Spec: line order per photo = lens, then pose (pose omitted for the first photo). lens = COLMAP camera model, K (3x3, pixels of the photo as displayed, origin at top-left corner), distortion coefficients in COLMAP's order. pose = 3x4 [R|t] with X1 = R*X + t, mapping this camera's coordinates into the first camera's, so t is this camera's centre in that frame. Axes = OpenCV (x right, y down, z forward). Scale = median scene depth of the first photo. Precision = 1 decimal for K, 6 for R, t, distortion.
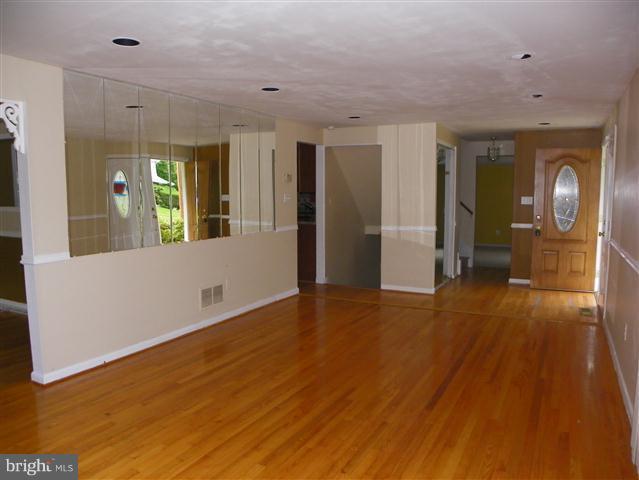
lens RADIAL K [[491.3, 0, 319.5], [0, 491.3, 240.0], [0, 0, 1]] dist [-0.113427, 0.014906]
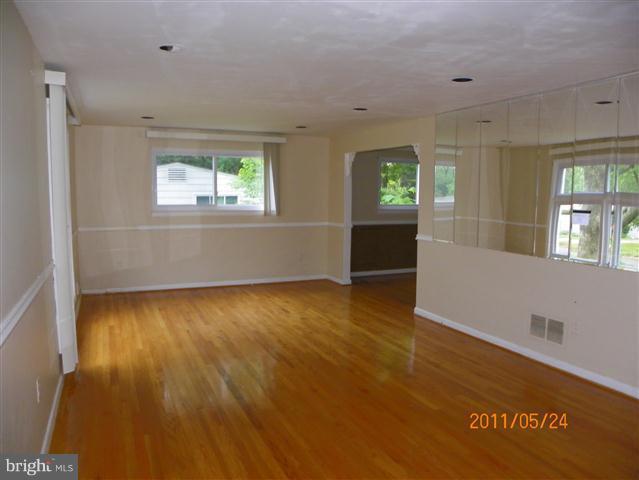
lens RADIAL K [[491.3, 0, 319.5], [0, 491.3, 240.0], [0, 0, 1]] dist [-0.113427, 0.014906]
pose [[-0.629614, 0.065681, -0.774127, 0.810942], [-0.086806, 0.984233, 0.154109, -0.157118], [0.772043, 0.164228, -0.613985, 1.525038]]
